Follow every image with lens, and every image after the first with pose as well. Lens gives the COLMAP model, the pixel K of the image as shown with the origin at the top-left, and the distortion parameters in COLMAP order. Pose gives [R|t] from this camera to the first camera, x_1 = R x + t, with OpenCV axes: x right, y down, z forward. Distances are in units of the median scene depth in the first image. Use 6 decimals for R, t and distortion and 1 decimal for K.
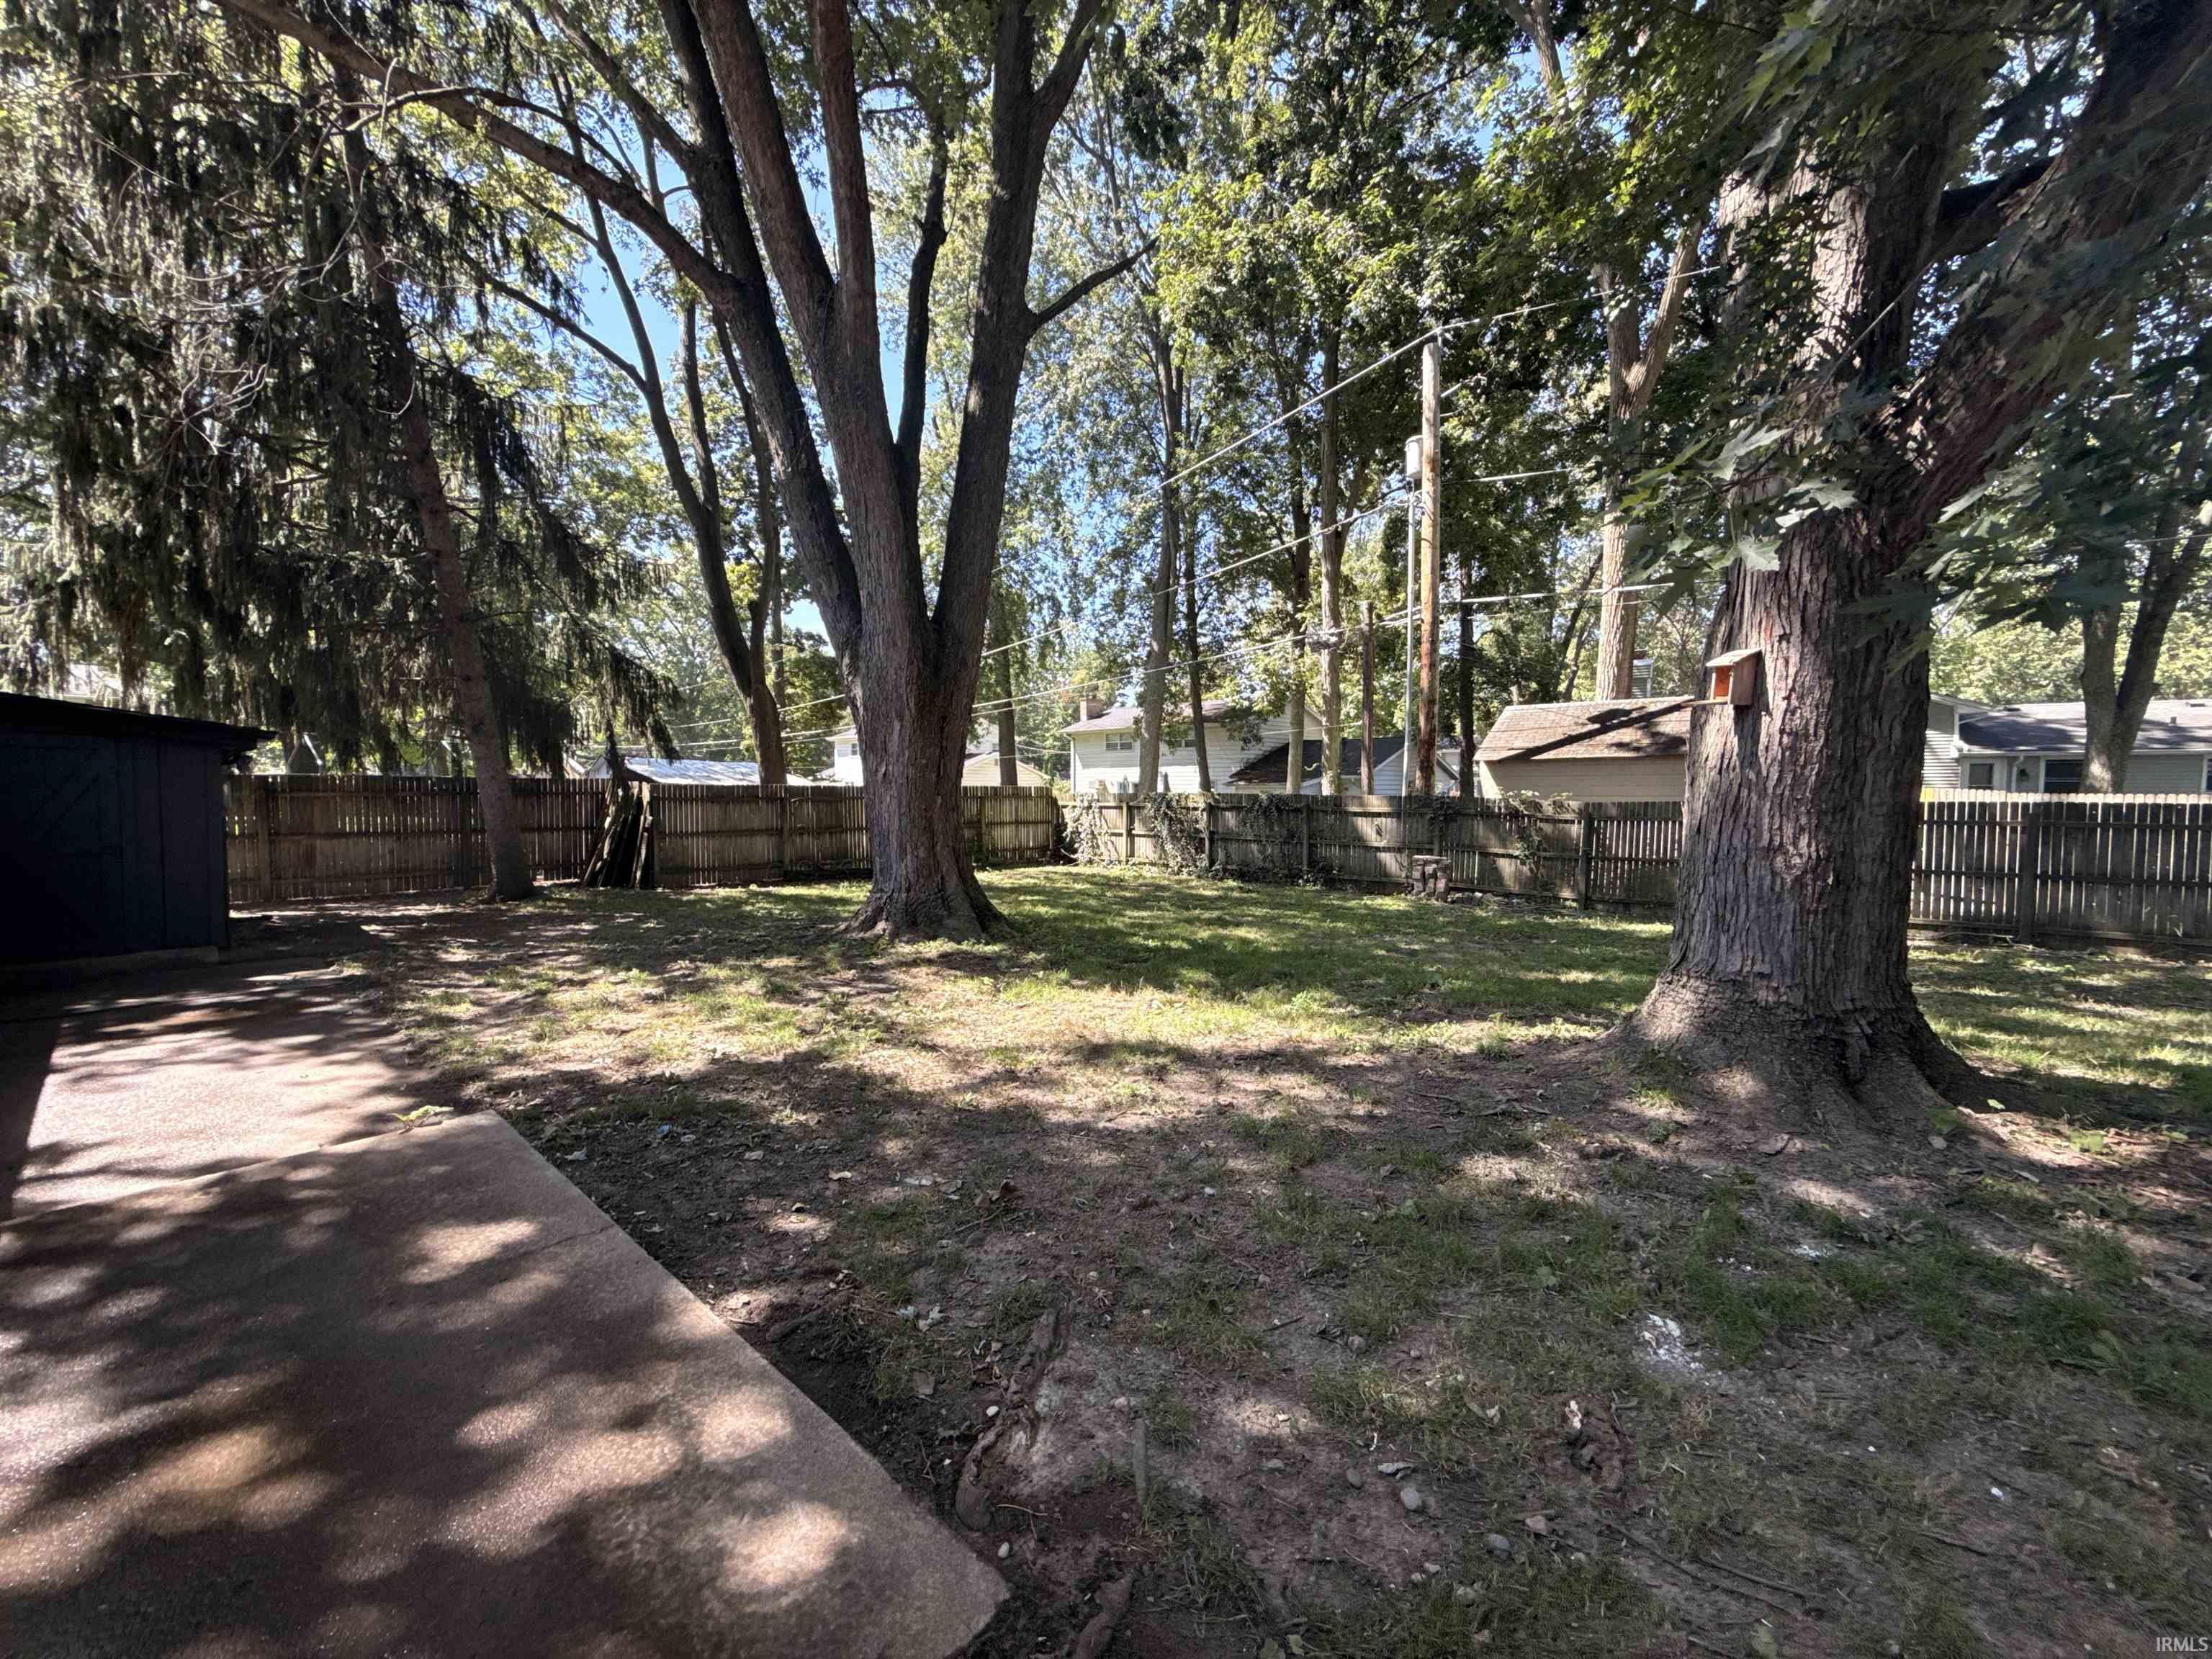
lens RADIAL K [[882.3, 0, 1100.4], [0, 882.3, 829.1], [0, 0, 1]] dist [-0.002332, -0.000189]
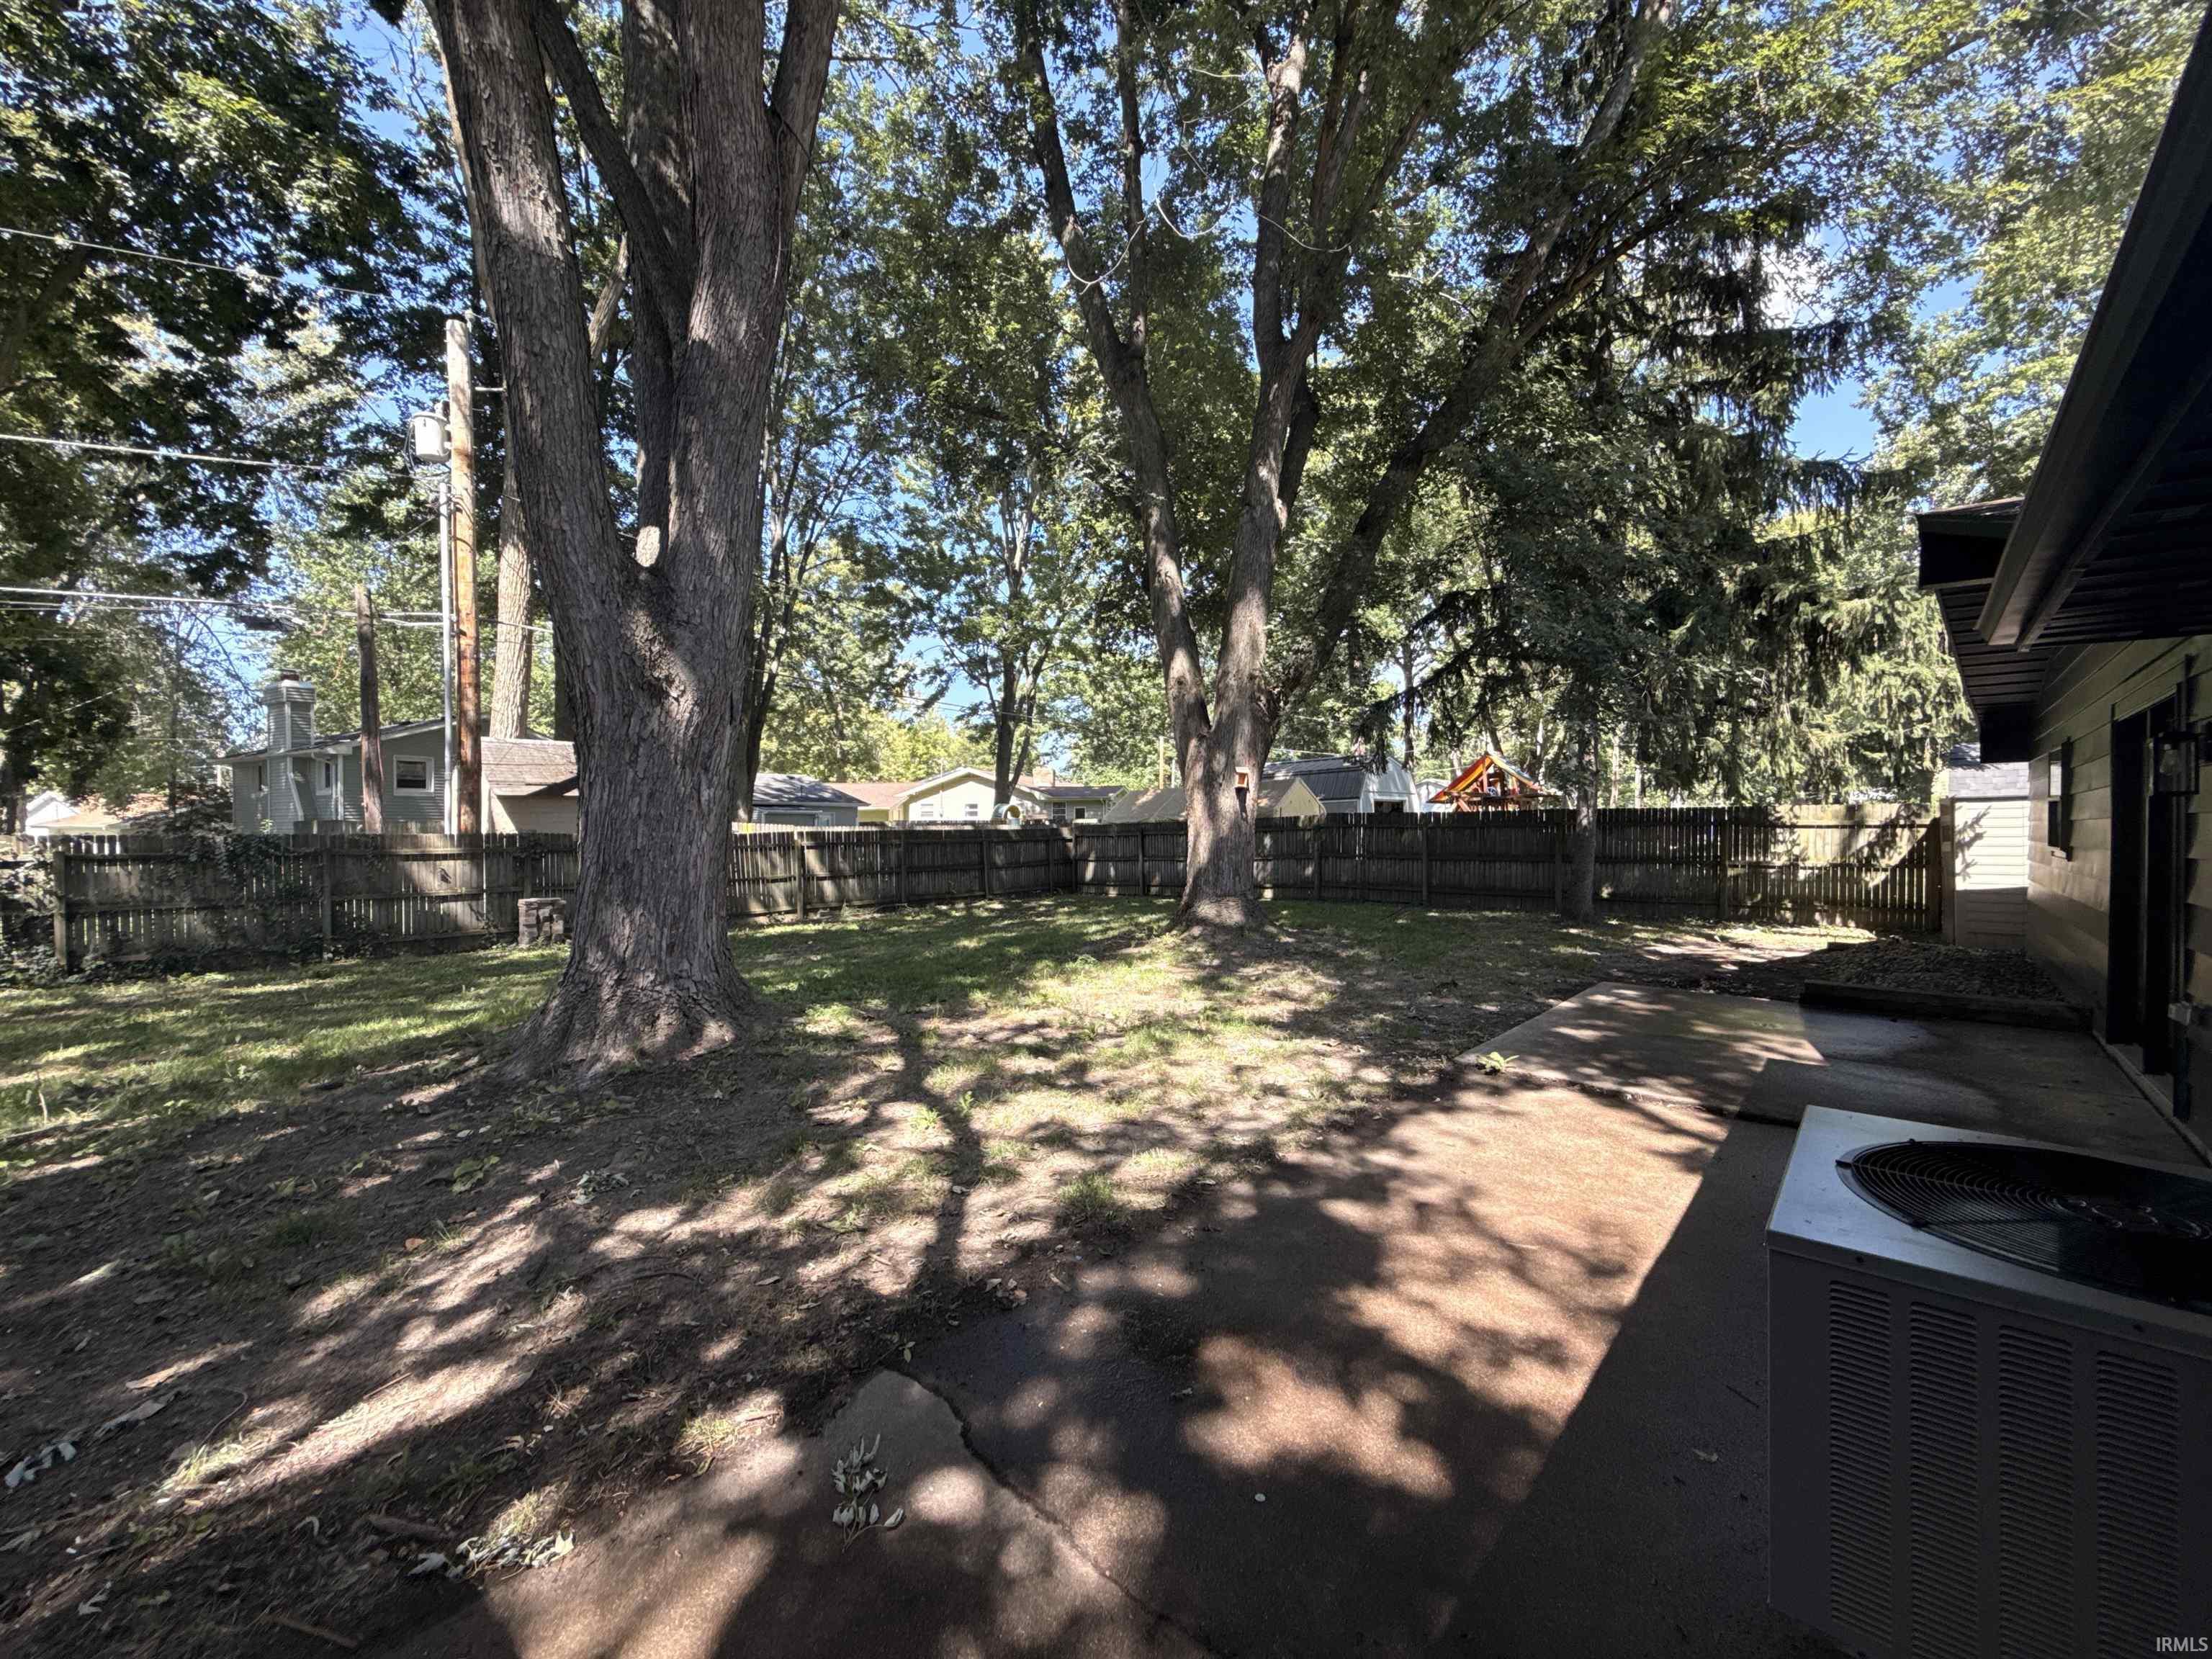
lens RADIAL K [[882.3, 0, 1100.3], [0, 882.3, 829.0], [0, 0, 1]] dist [-0.002332, -0.000189]
pose [[0.031293, -0.007201, 0.999484, -0.527074], [0.051076, 0.998679, 0.005596, -0.016785], [-0.998204, 0.050874, 0.031620, 0.384413]]
